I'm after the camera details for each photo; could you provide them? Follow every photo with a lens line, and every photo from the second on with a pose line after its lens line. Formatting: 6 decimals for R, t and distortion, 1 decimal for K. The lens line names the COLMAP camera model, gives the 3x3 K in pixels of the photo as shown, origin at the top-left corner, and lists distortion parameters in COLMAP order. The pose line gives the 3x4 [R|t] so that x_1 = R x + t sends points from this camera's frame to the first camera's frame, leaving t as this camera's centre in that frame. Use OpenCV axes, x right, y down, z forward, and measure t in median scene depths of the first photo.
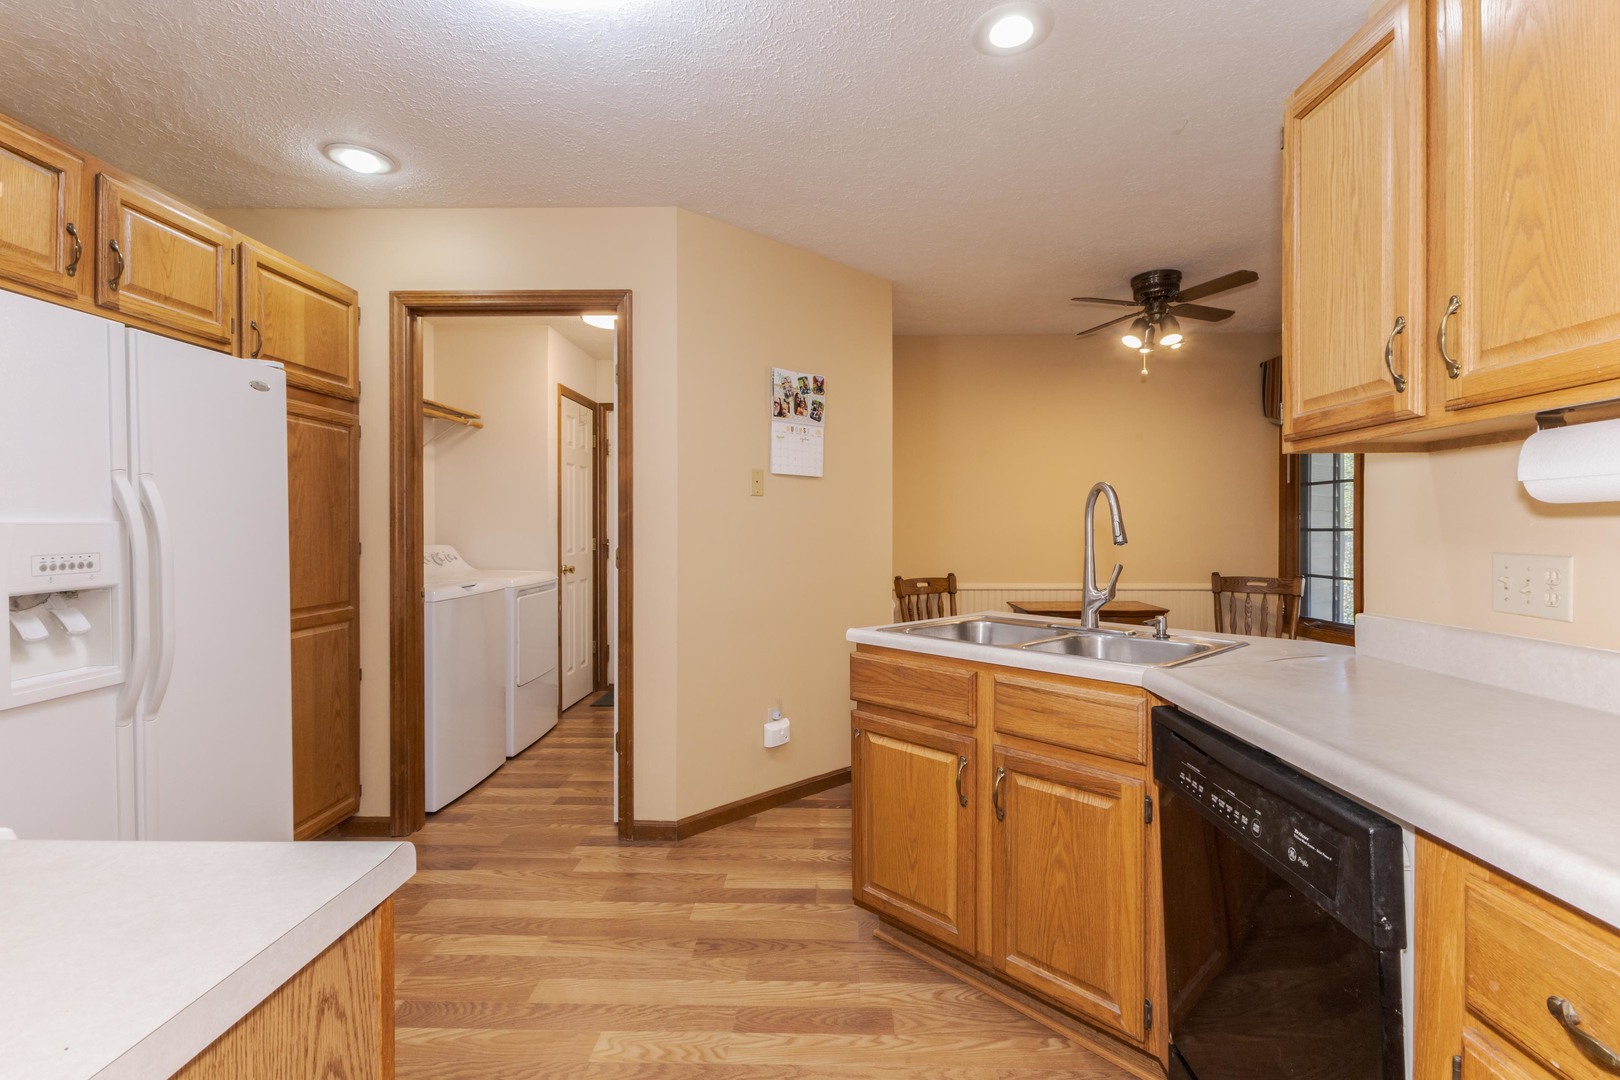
lens RADIAL K [[746.7, 0, 810.0], [0, 746.7, 540.0], [0, 0, 1]] dist [0.000346, 0.000166]
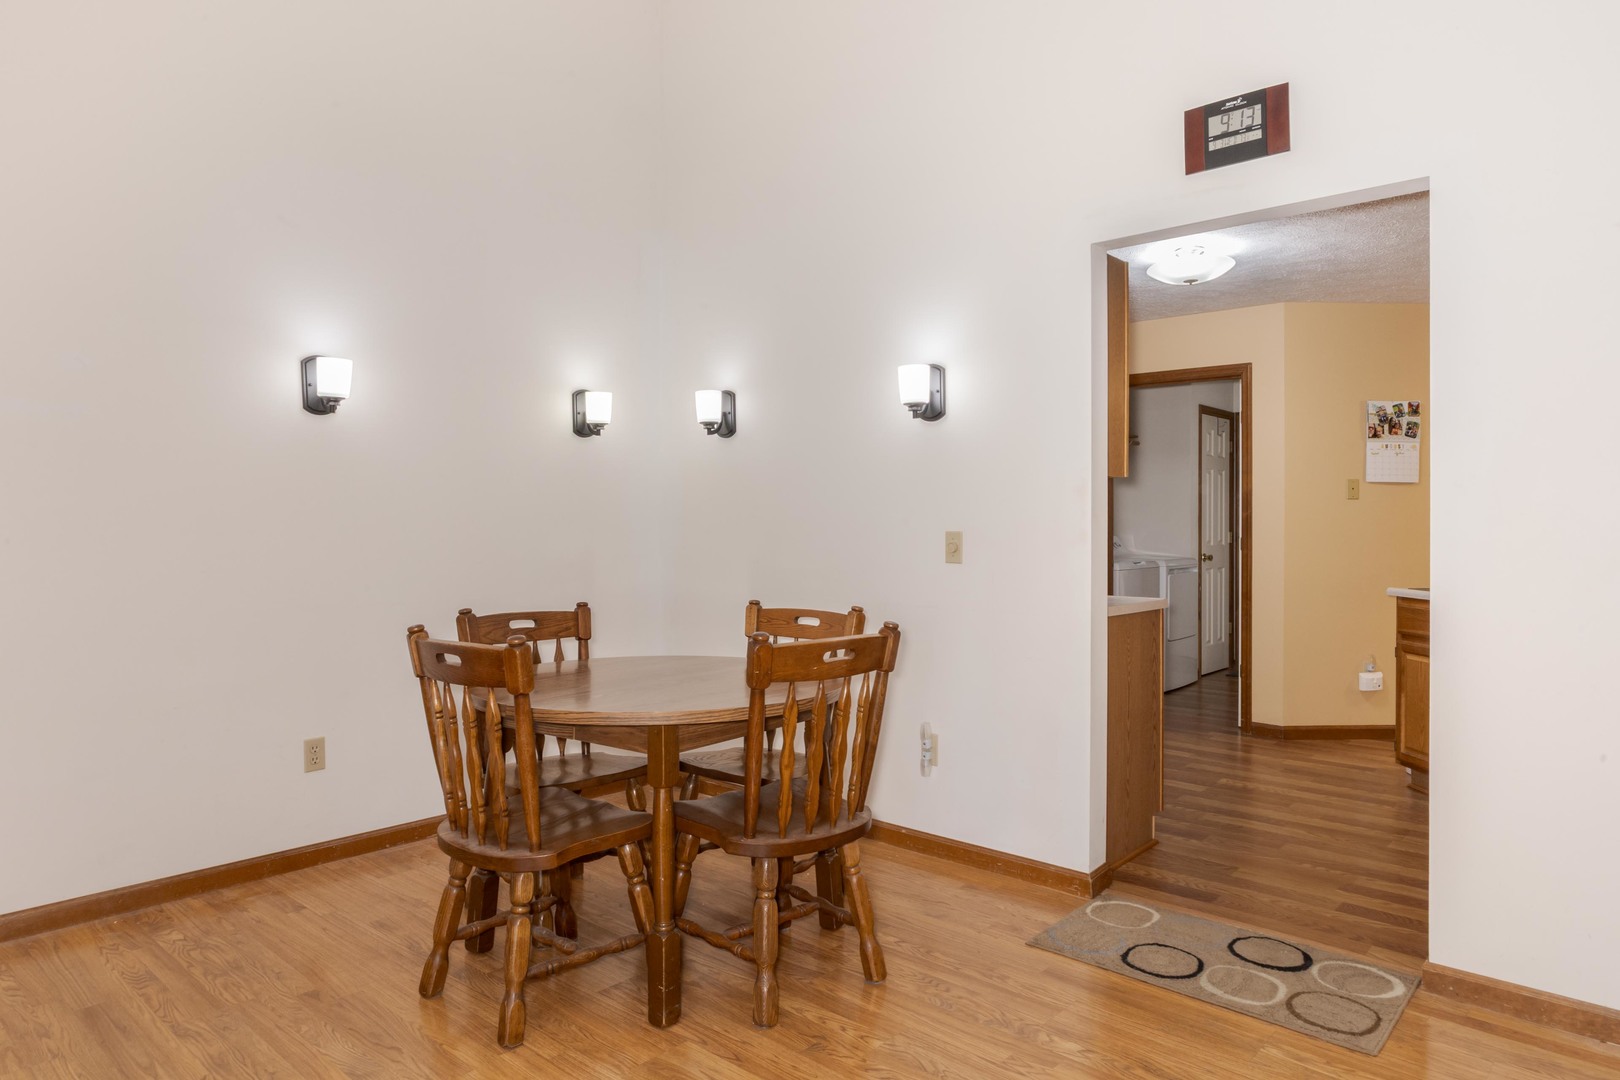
lens RADIAL K [[979.7, 0, 810.7], [0, 979.7, 520.2], [0, 0, 1]] dist [-0.001734, -0.000282]
pose [[0.764942, -0.001909, -0.644097, 0.306058], [-0.013412, 0.999732, -0.018892, 0.023237], [0.643960, 0.023090, 0.764711, -0.928704]]
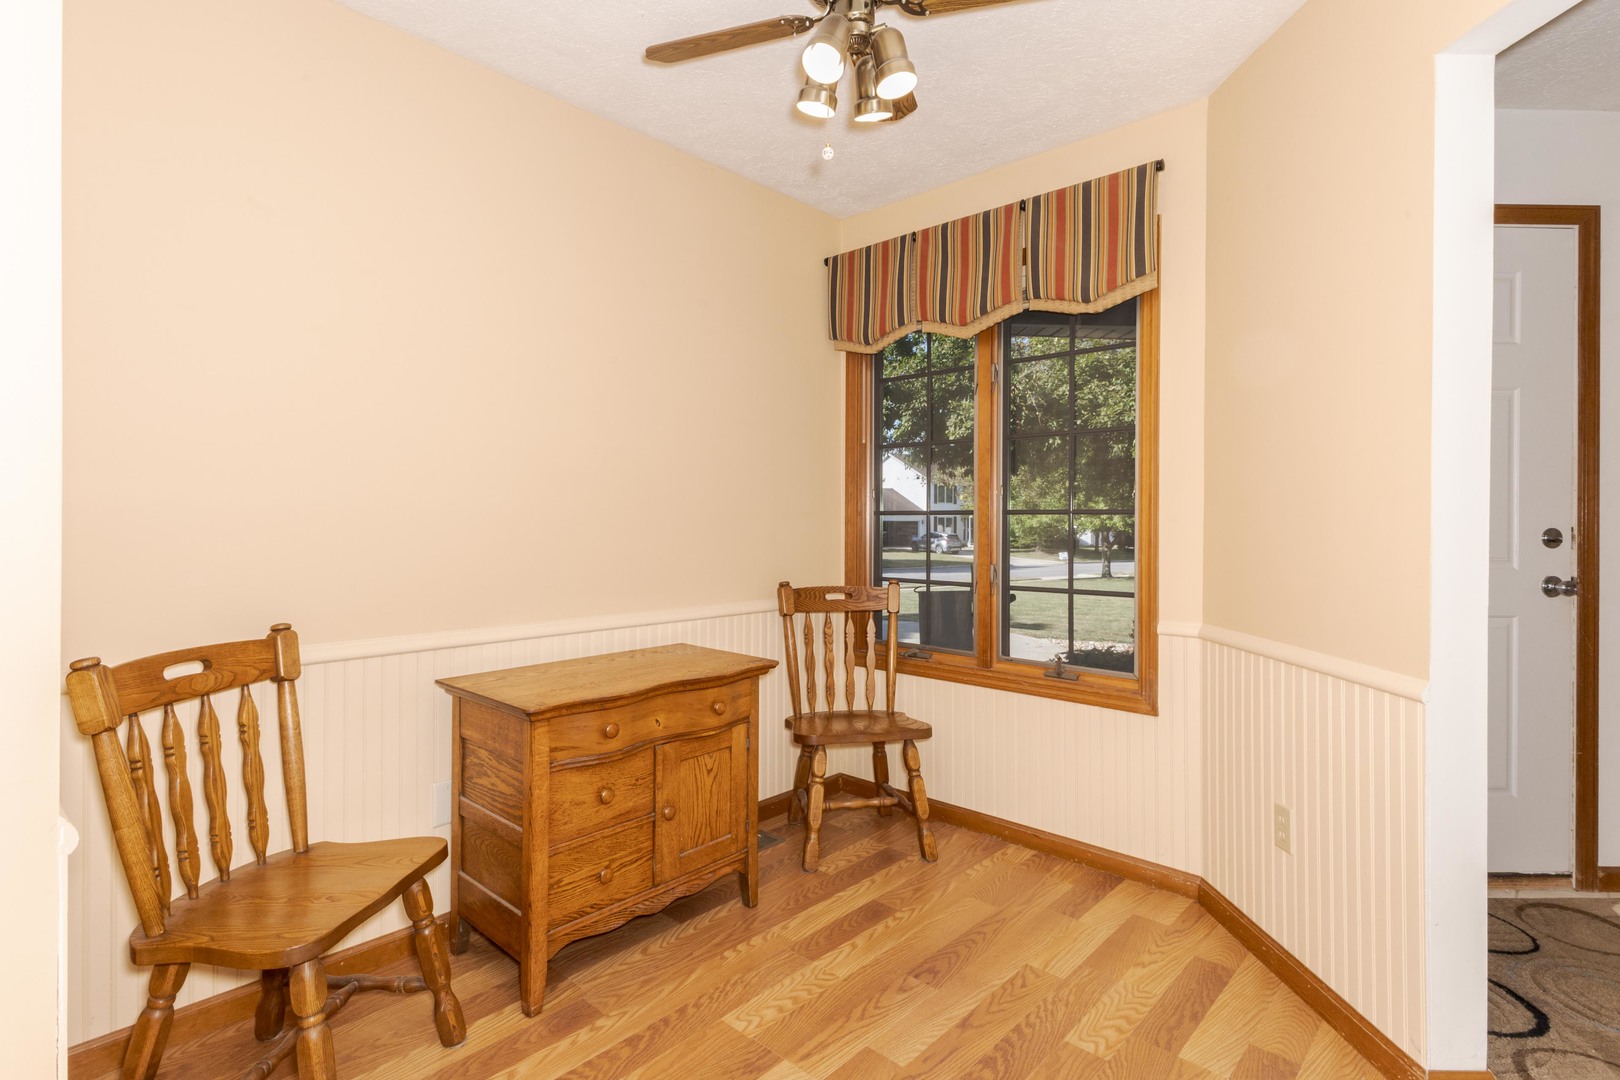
lens RADIAL K [[807.5, 0, 817.6], [0, 807.5, 525.9], [0, 0, 1]] dist [0.017634, 0.000174]
pose [[0.650079, -0.001577, 0.759865, 0.086142], [0.005804, 0.999979, -0.002890, -0.000366], [-0.759845, 0.006289, 0.650074, 0.802320]]
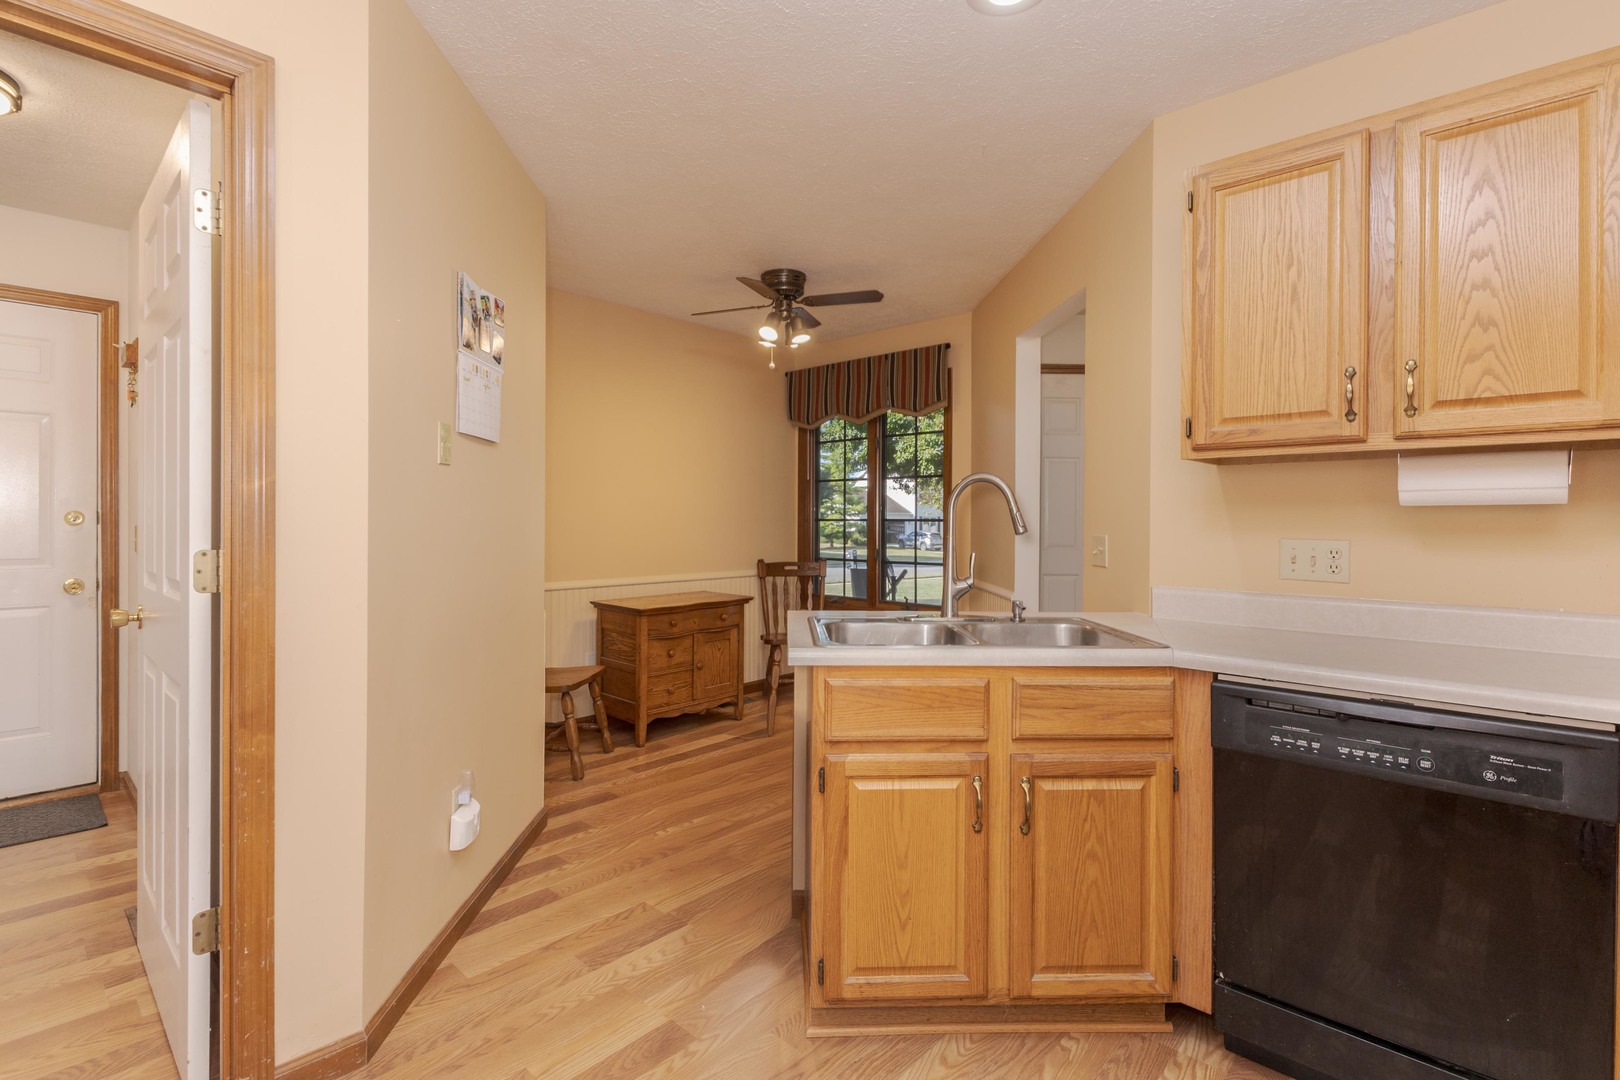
lens RADIAL K [[759.2, 0, 810.8], [0, 759.2, 526.1], [0, 0, 1]] dist [0.002209, 0.000294]
pose [[0.656086, -0.002110, 0.754683, -0.351642], [0.004707, 0.999988, -0.001296, -0.004054], [-0.754671, 0.004403, 0.656089, 0.323867]]
